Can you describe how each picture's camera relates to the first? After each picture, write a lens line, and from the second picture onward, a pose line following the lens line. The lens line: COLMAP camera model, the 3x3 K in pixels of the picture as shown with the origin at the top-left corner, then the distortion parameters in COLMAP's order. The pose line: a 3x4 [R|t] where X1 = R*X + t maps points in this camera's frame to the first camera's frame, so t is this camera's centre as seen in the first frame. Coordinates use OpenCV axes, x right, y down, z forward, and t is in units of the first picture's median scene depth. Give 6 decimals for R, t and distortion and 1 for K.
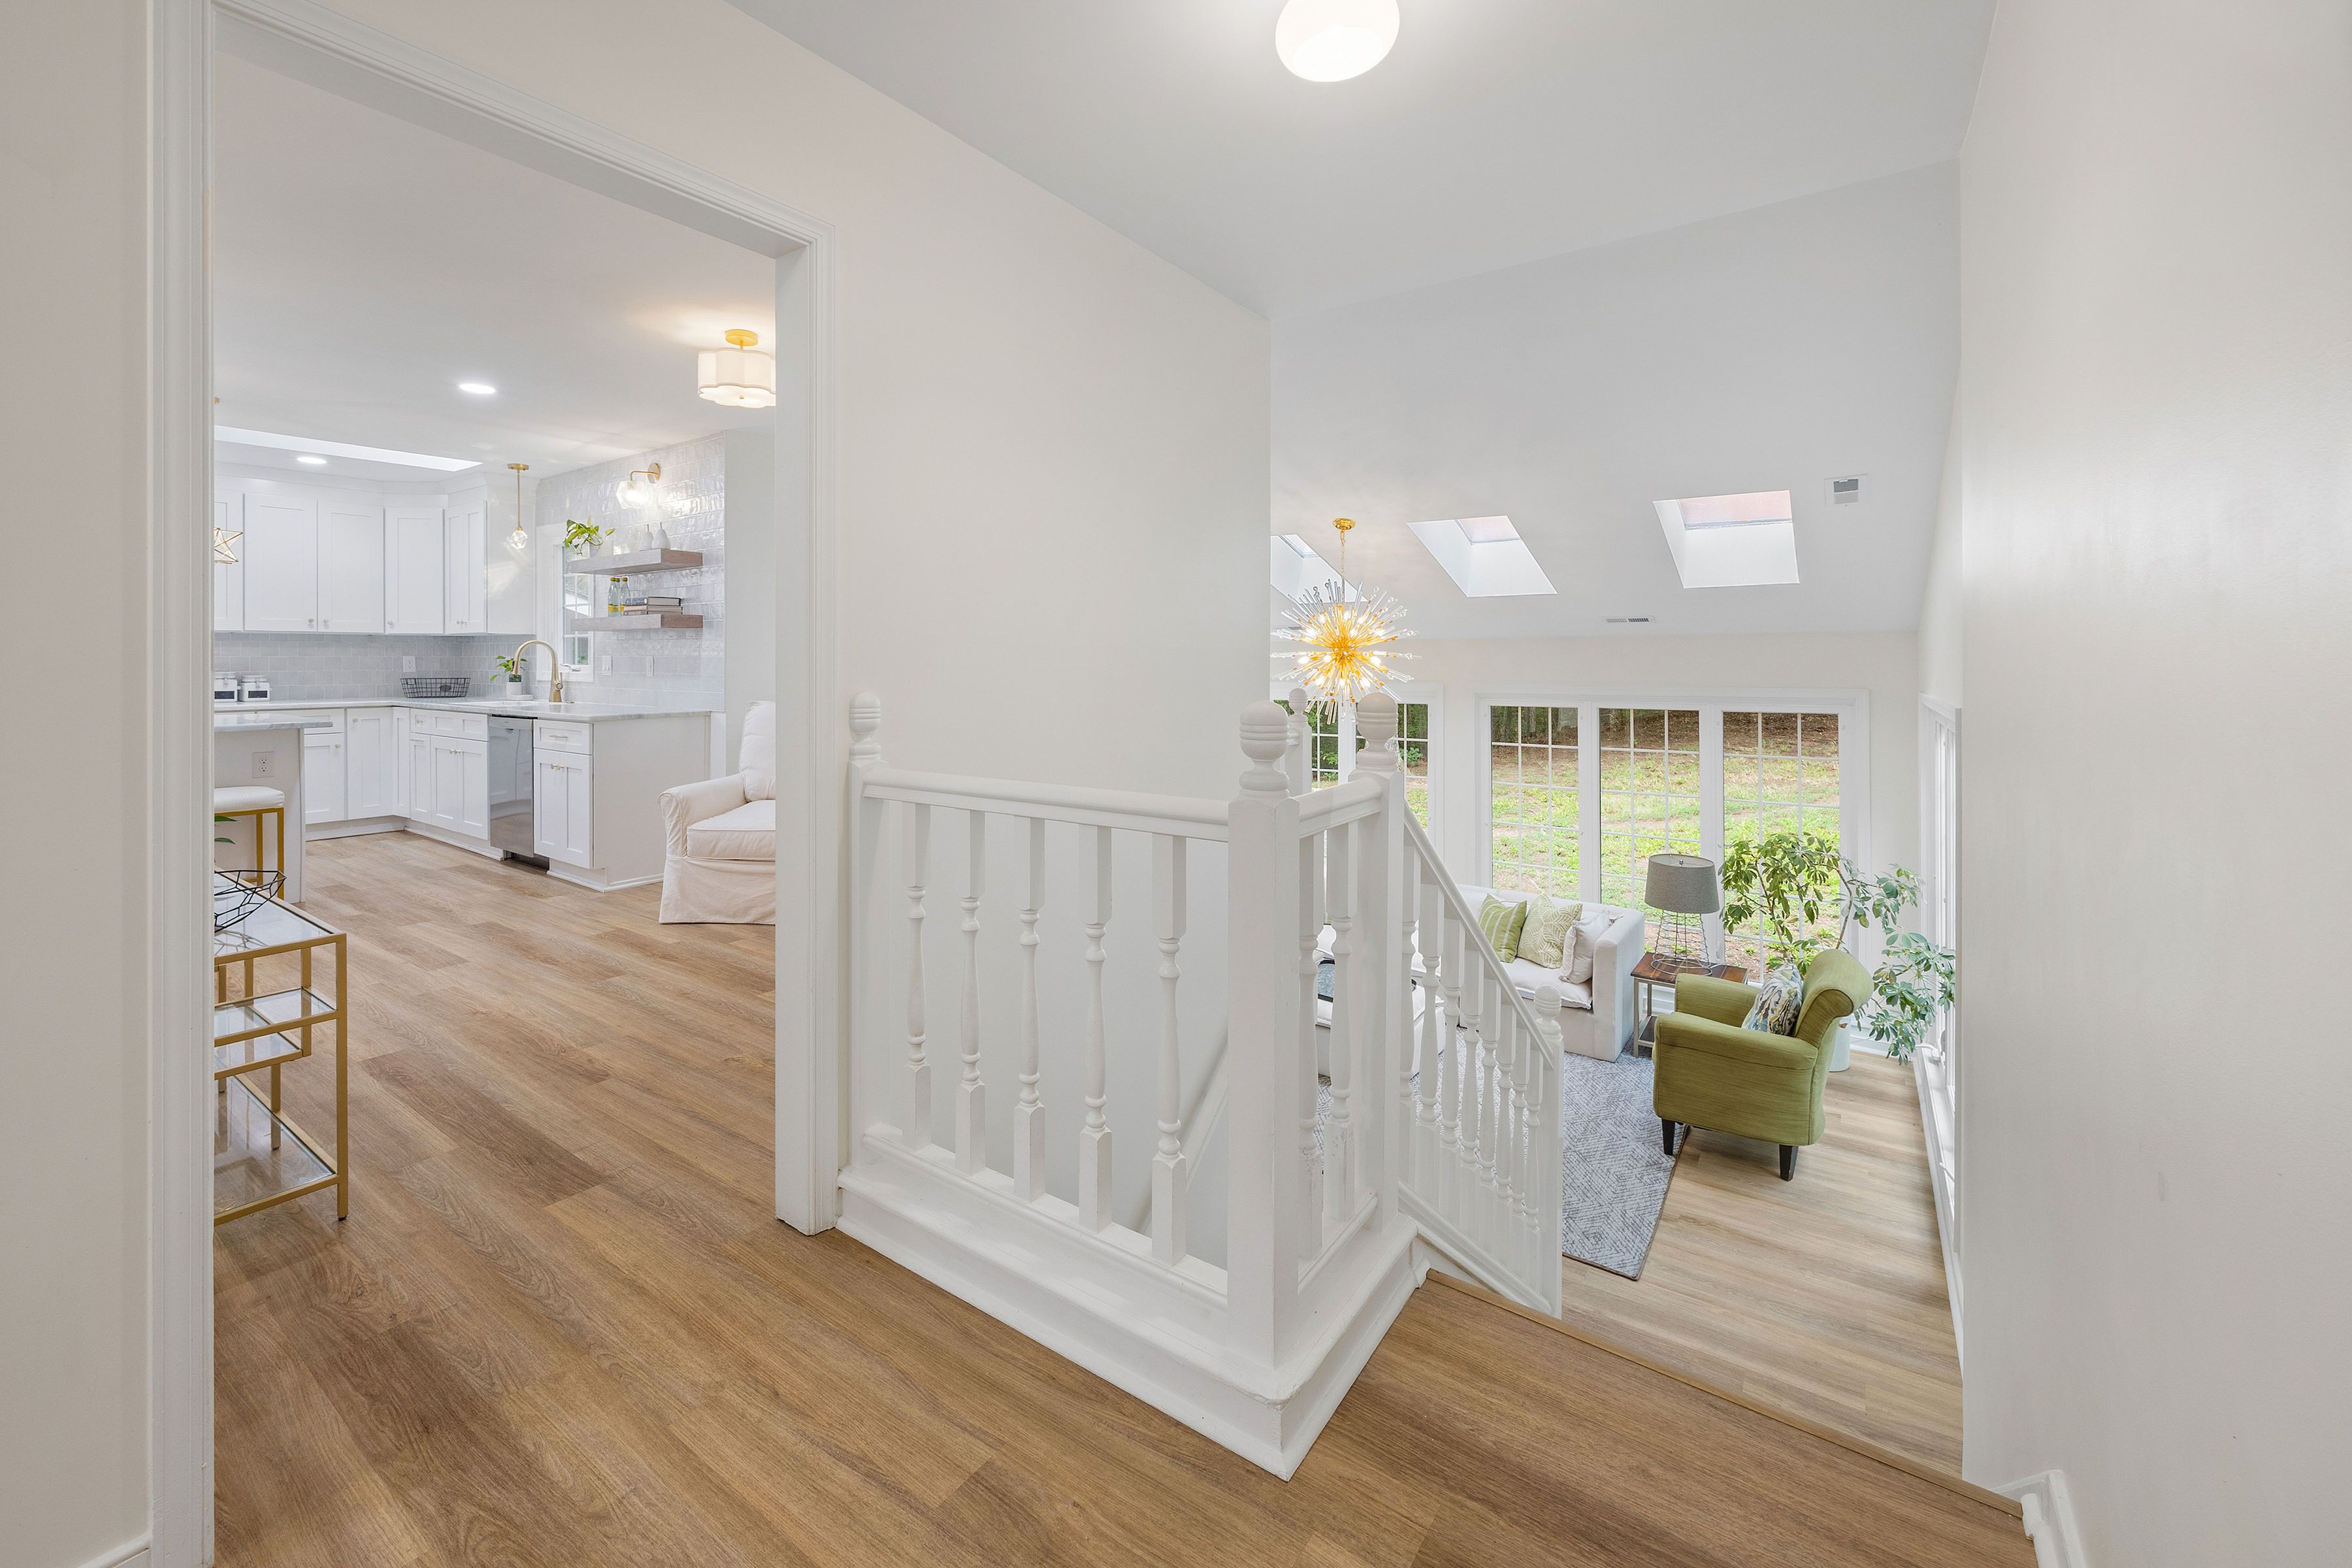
lens RADIAL K [[996.6, 0, 1137.9], [0, 996.6, 655.4], [0, 0, 1]] dist [0.001226, 0.000497]
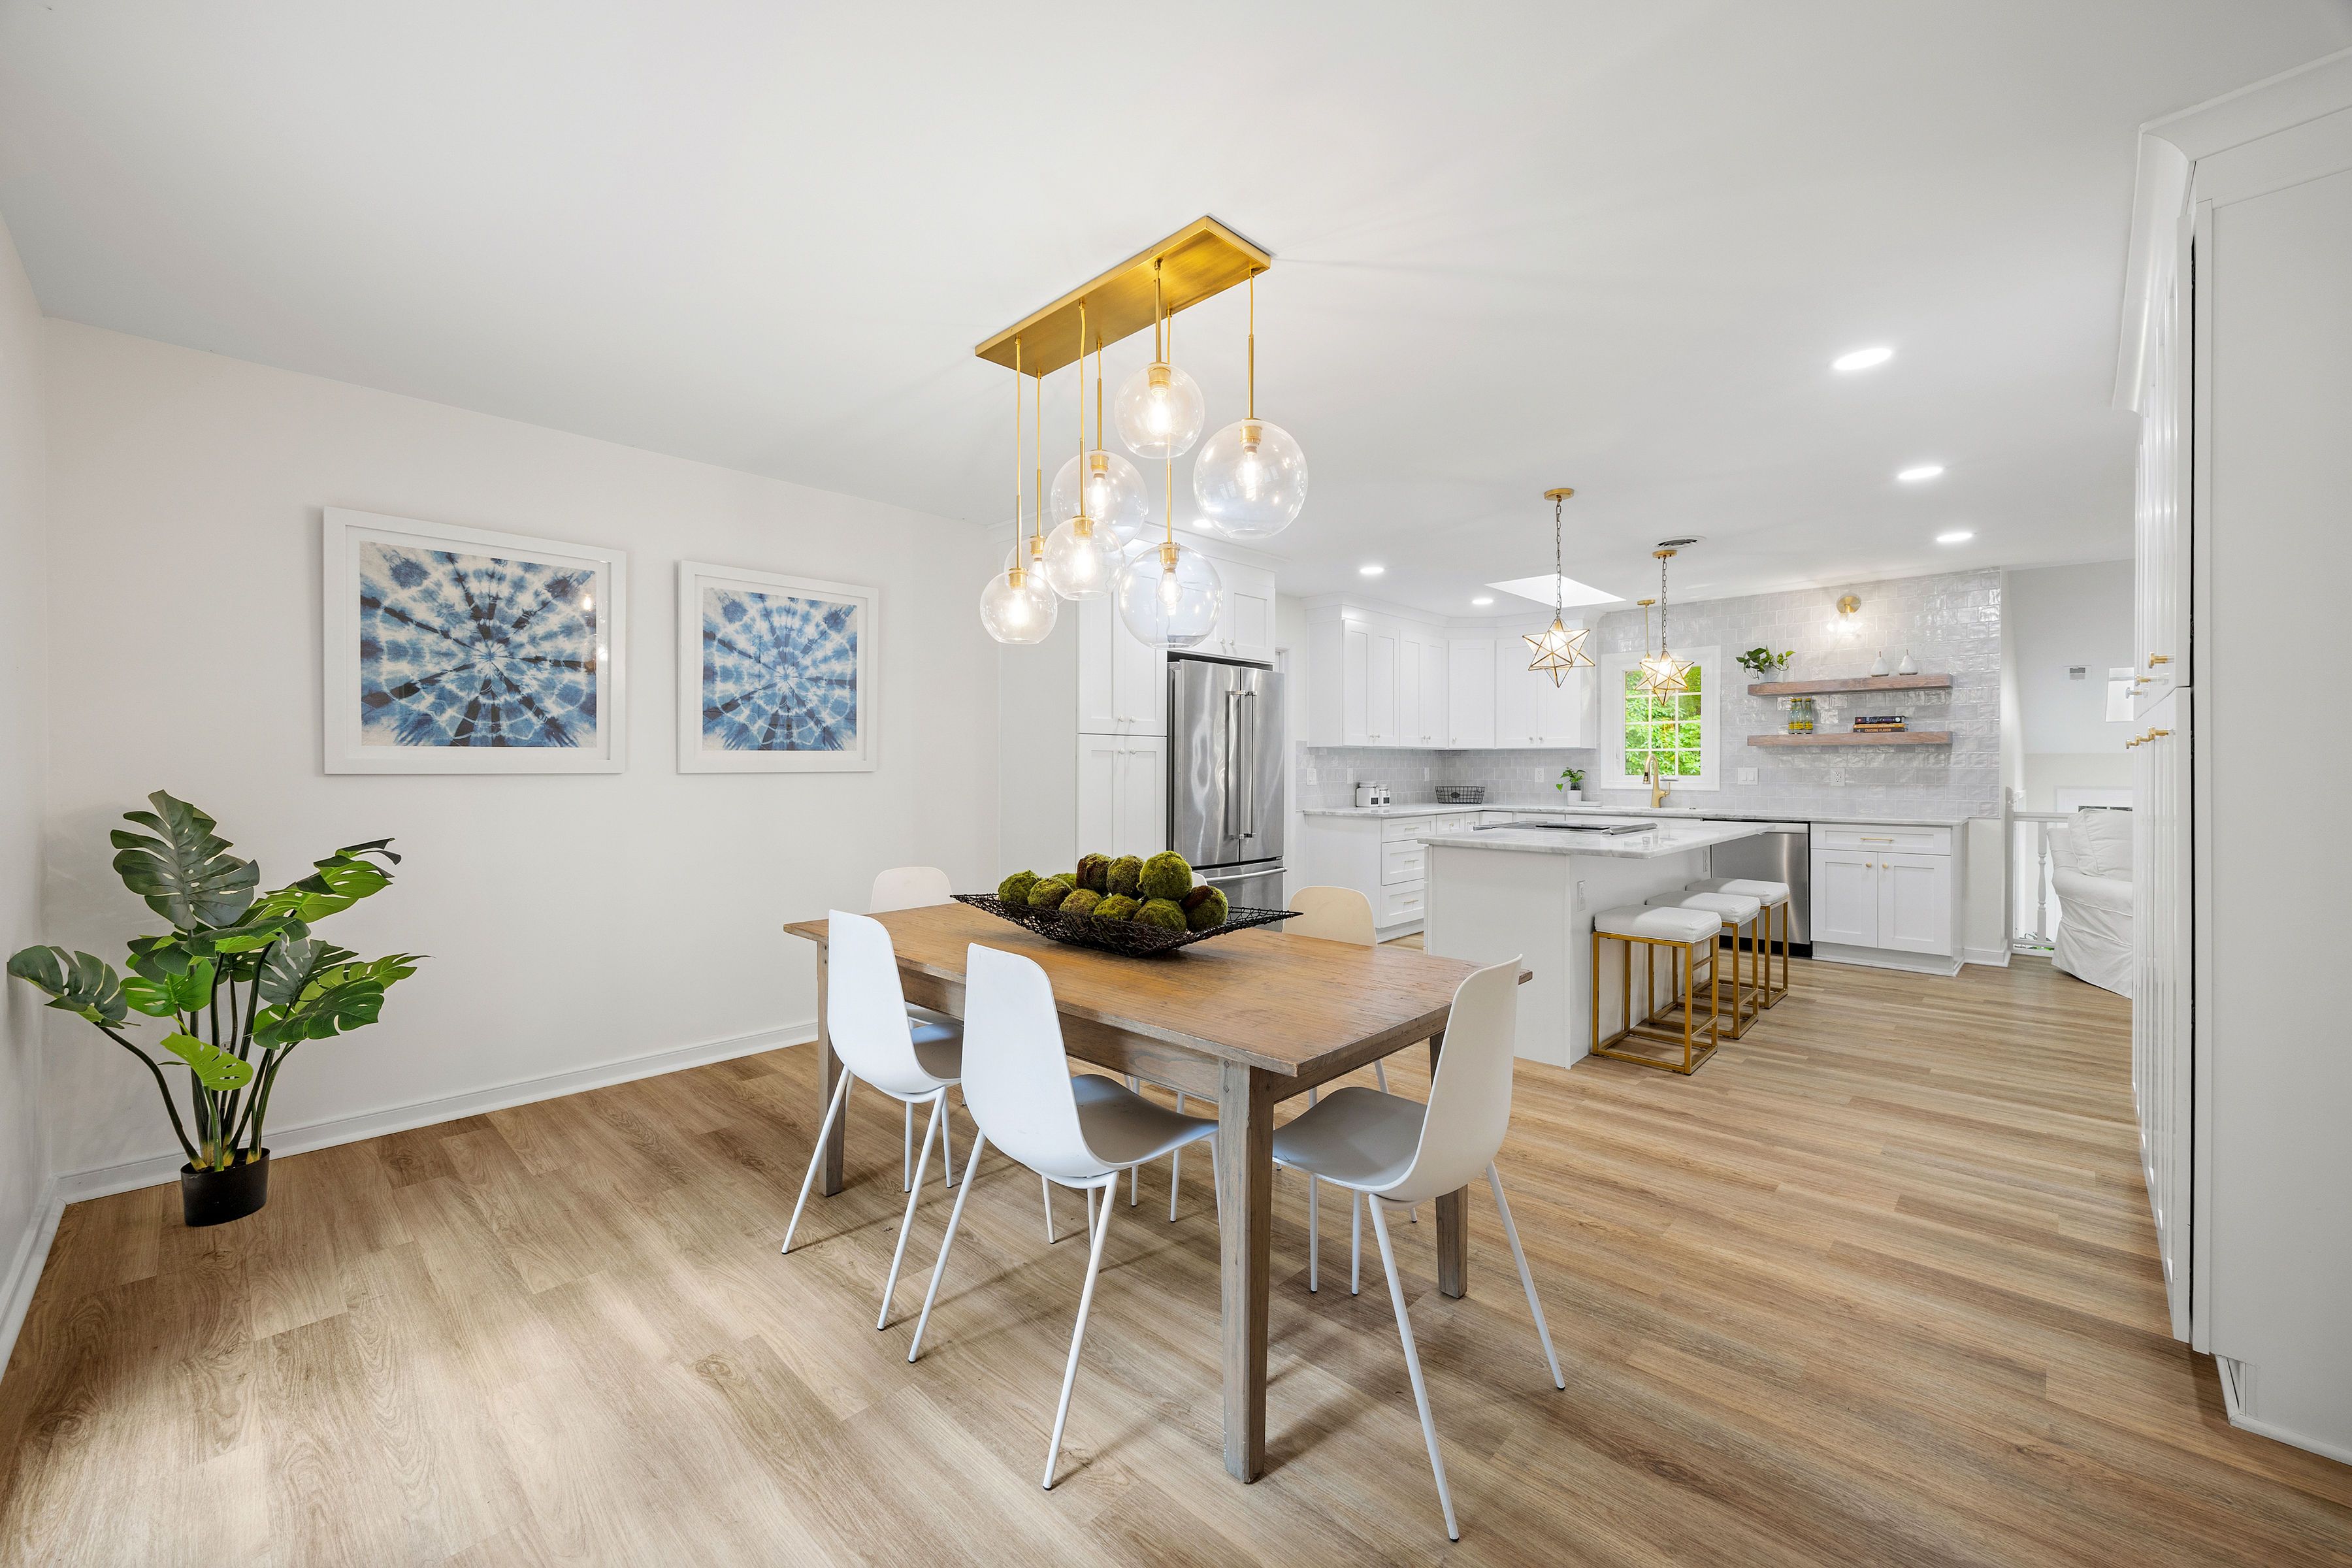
lens RADIAL K [[928.9, 0, 1165.8], [0, 928.9, 772.6], [0, 0, 1]] dist [-0.000524, -0.000348]
pose [[0.992663, -0.000080, -0.120912, -1.146050], [0.001295, 0.999949, 0.009974, -0.006024], [0.120905, -0.010057, 0.992613, -0.140940]]
